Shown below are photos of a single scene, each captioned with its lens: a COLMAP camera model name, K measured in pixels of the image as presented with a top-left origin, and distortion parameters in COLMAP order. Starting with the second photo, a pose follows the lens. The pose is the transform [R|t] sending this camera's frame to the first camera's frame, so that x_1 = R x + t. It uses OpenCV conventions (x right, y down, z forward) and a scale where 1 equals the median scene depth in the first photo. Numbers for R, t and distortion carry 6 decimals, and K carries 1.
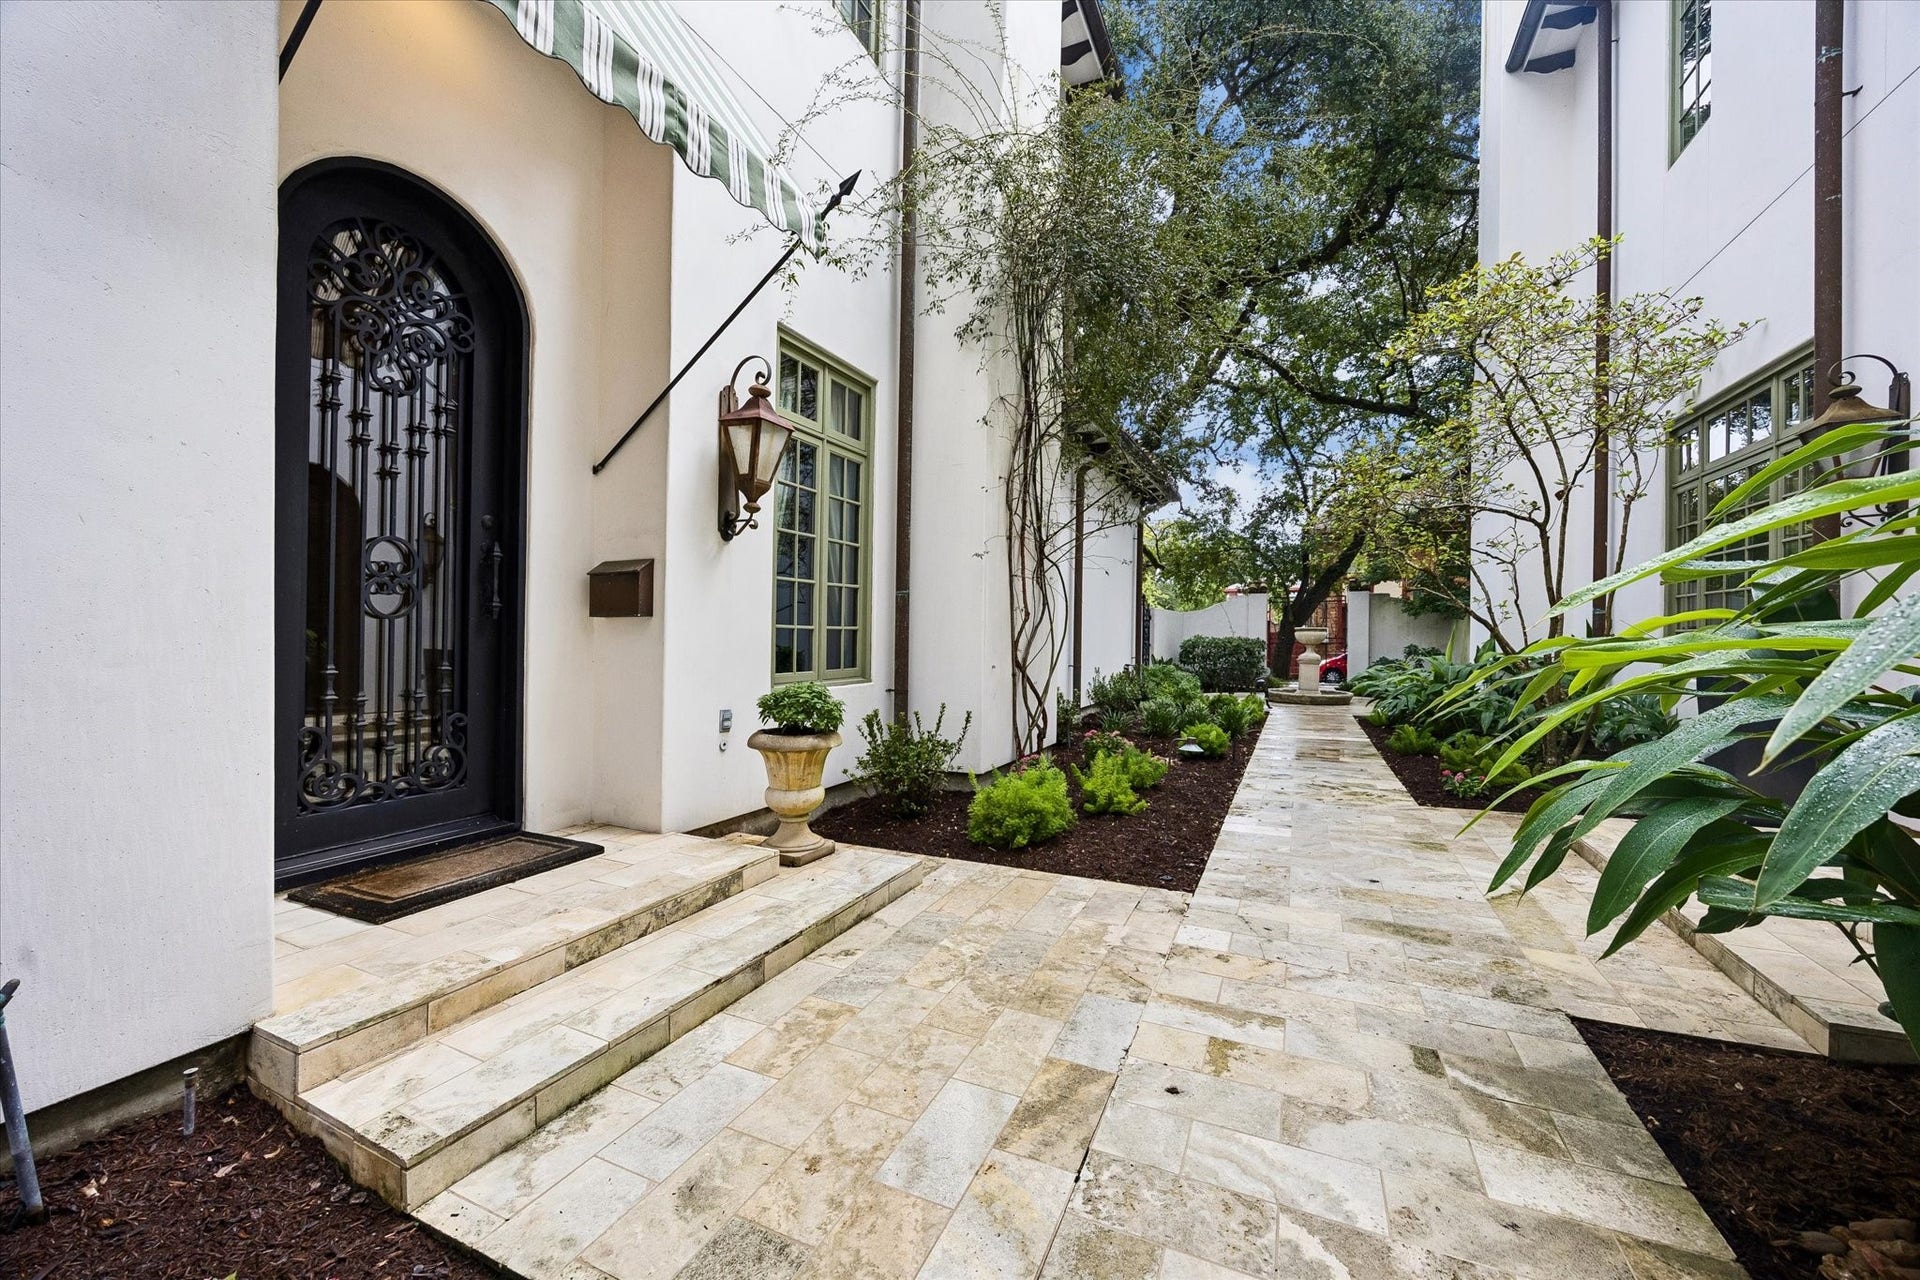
lens RADIAL K [[742.1, 0, 955.9], [0, 742.1, 641.7], [0, 0, 1]] dist [0.000530, 0.000008]
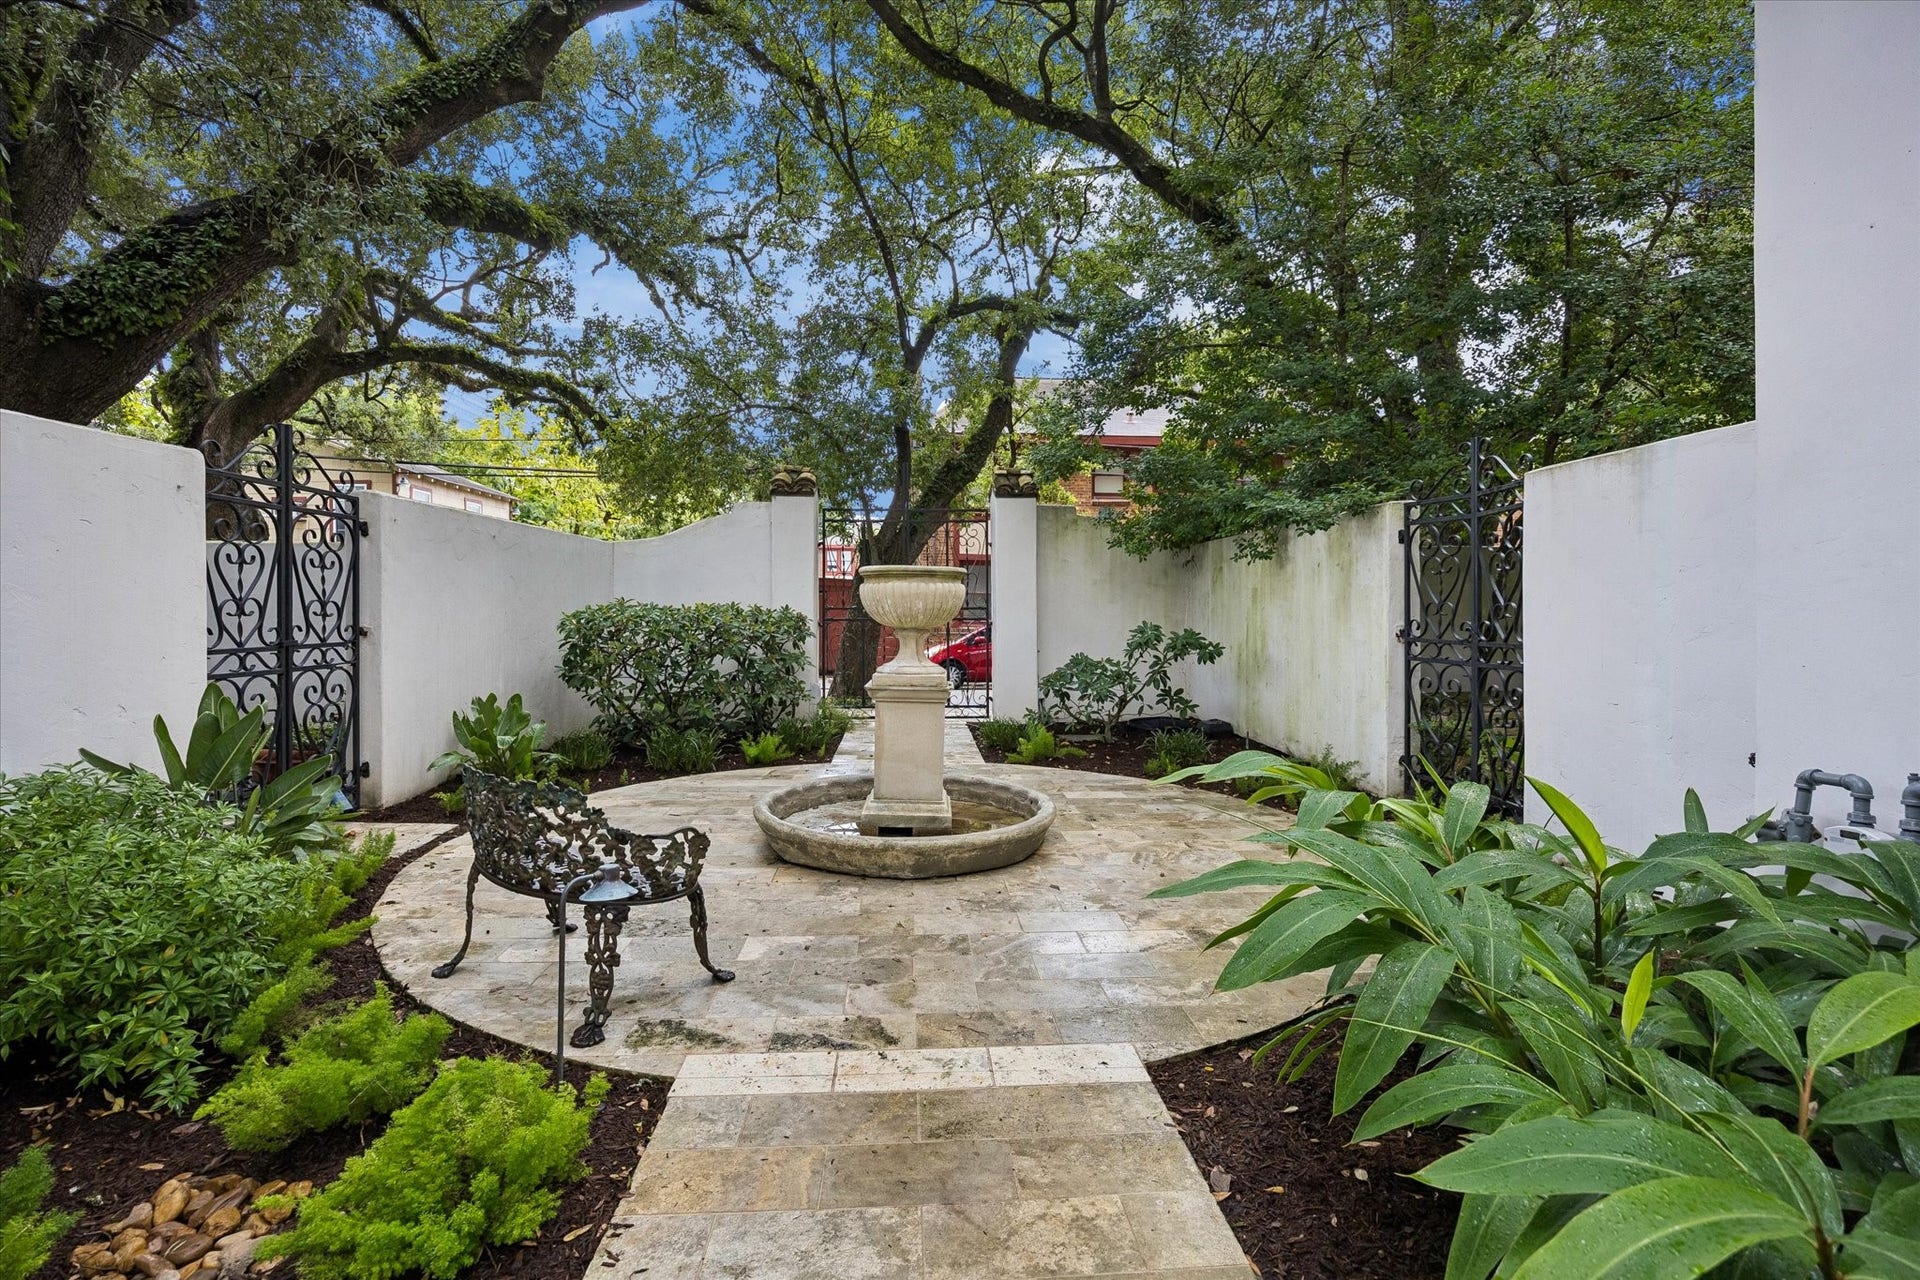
lens RADIAL K [[742.1, 0, 956.2], [0, 742.1, 629.6], [0, 0, 1]] dist [0.000530, 0.000008]
pose [[0.872944, -0.005131, 0.487794, 0.279226], [-0.000255, 0.999940, 0.010974, 0.002638], [-0.487820, -0.009704, 0.872890, 0.590803]]
